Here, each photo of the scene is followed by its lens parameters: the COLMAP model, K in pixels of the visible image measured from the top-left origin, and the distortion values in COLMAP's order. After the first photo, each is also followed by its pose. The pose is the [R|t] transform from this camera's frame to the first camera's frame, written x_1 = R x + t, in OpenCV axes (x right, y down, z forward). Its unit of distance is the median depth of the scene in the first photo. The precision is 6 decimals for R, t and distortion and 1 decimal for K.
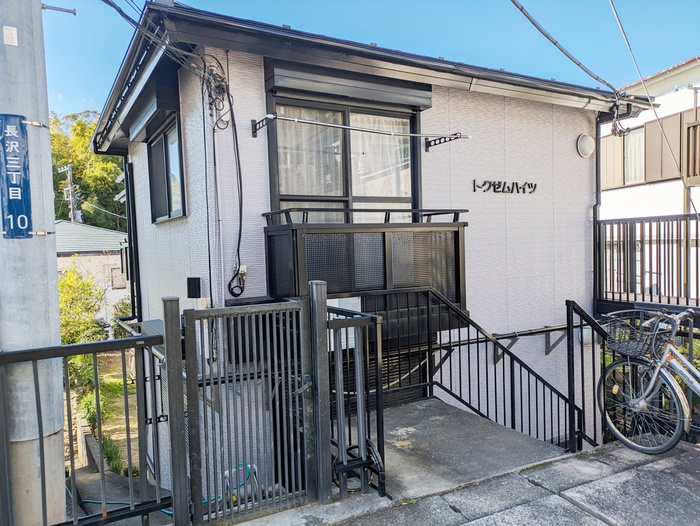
lens RADIAL K [[521.4, 0, 350.0], [0, 521.4, 263.0], [0, 0, 1]] dist [-0.004508, -0.002695]
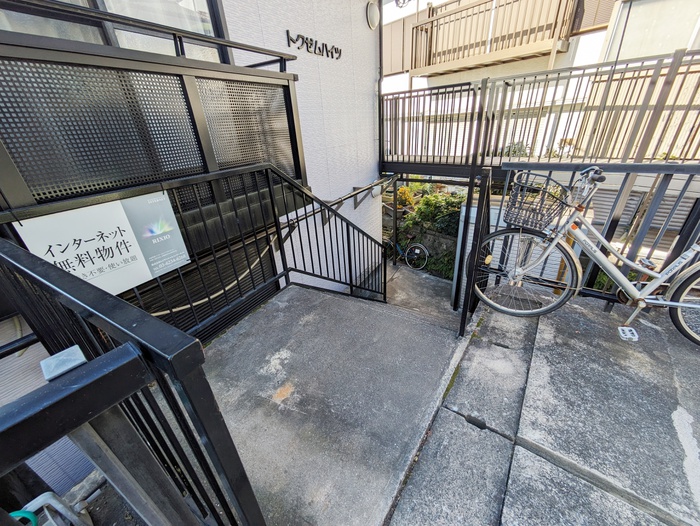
lens RADIAL K [[278.0, 0, 350.0], [0, 278.0, 263.0], [0, 0, 1]] dist [0.000707, 0.000811]
pose [[0.873447, -0.236361, 0.425705, 0.043529], [0.048345, 0.912057, 0.407203, 0.017176], [-0.484514, -0.335089, 0.808060, 0.514433]]
